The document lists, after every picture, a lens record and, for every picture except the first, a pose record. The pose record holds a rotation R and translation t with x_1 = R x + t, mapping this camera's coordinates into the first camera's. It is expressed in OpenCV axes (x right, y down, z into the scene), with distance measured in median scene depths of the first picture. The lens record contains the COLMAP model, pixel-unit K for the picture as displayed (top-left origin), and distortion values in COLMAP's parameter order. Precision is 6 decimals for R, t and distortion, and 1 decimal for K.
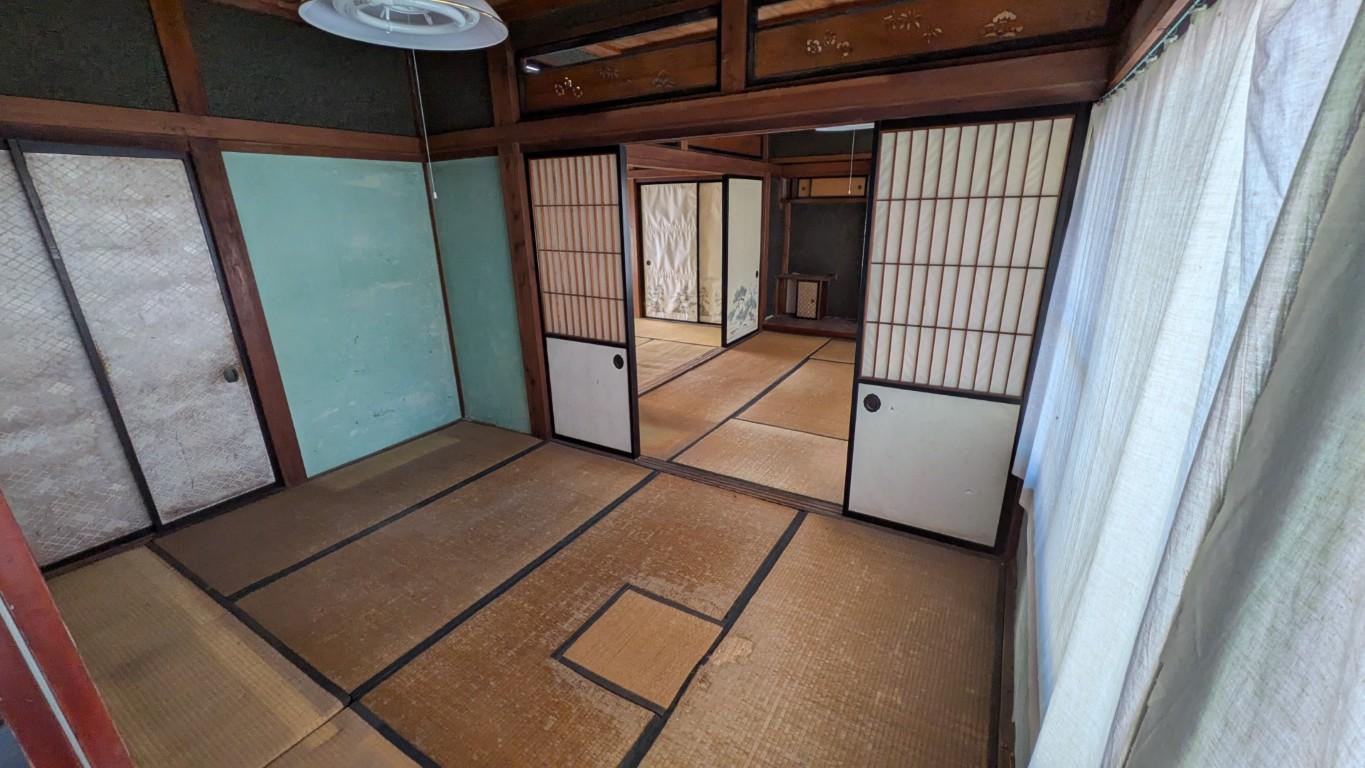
lens RADIAL K [[532.7, 0, 686.5], [0, 532.7, 383.8], [0, 0, 1]] dist [0.001011, -0.000074]
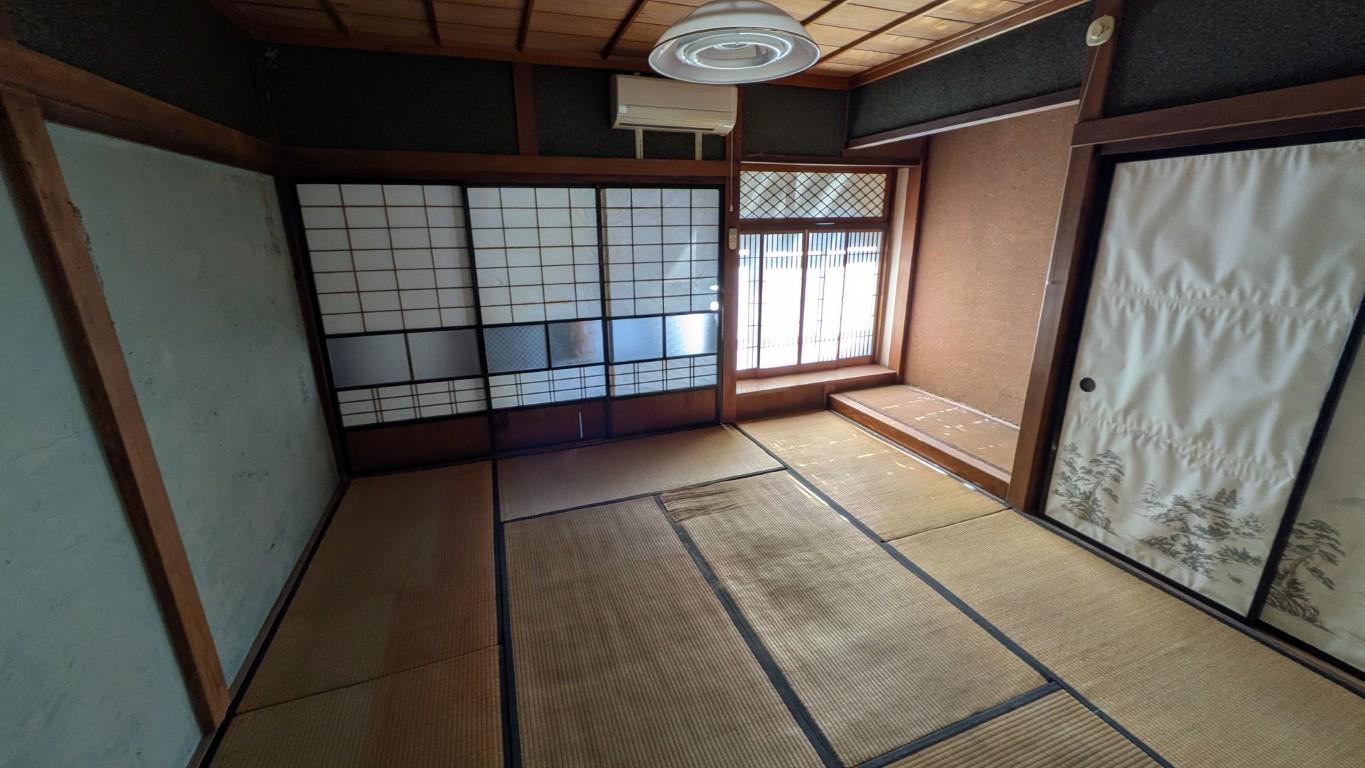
lens RADIAL K [[532.7, 0, 680.4], [0, 532.7, 382.7], [0, 0, 1]] dist [0.001011, -0.000074]
pose [[0.776615, 0.188476, -0.601121, -0.070905], [-0.203831, 0.978047, 0.043319, -0.194602], [0.596089, 0.088884, 0.797983, 0.574715]]
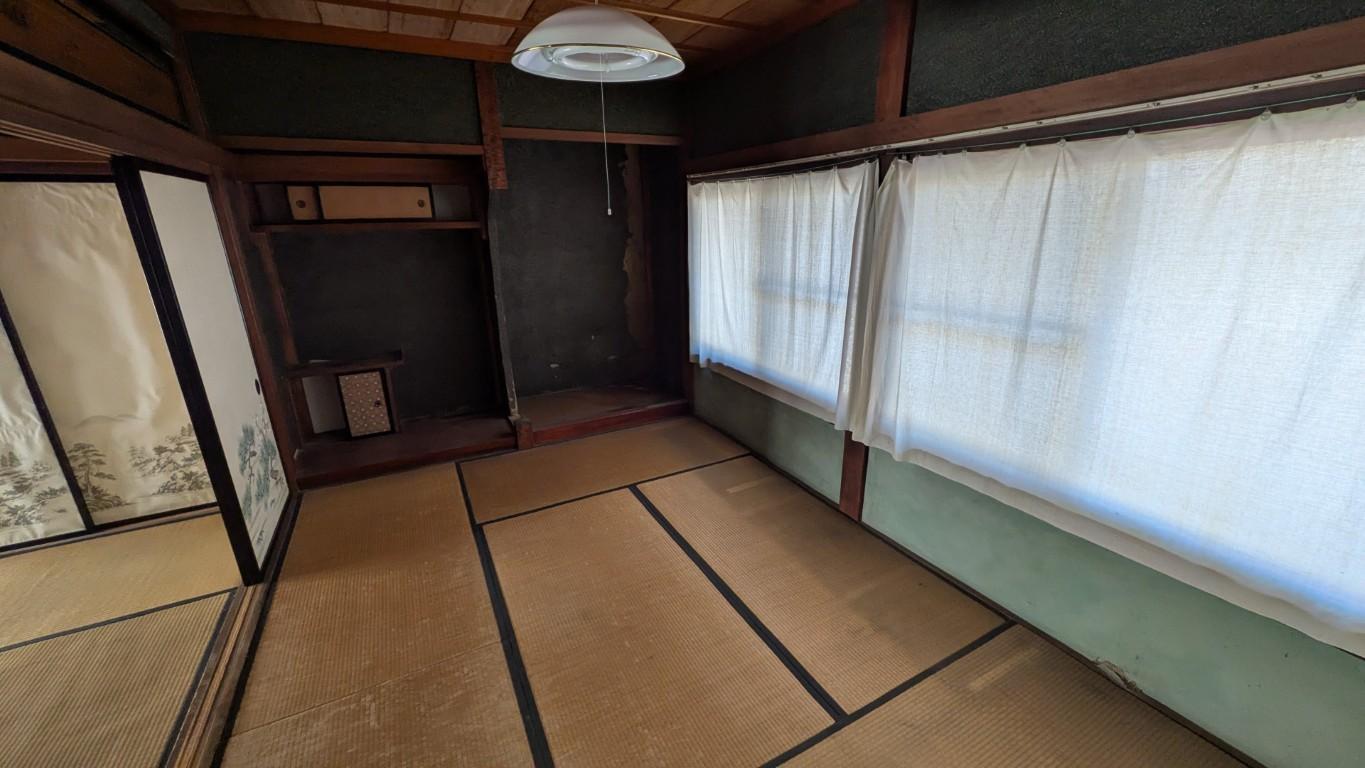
lens RADIAL K [[532.7, 0, 680.0], [0, 532.7, 383.2], [0, 0, 1]] dist [0.001011, -0.000074]
pose [[0.525809, -0.250980, 0.812732, -0.043687], [0.279360, 0.953432, 0.113694, -0.143724], [-0.803420, 0.167264, 0.571437, 0.401378]]
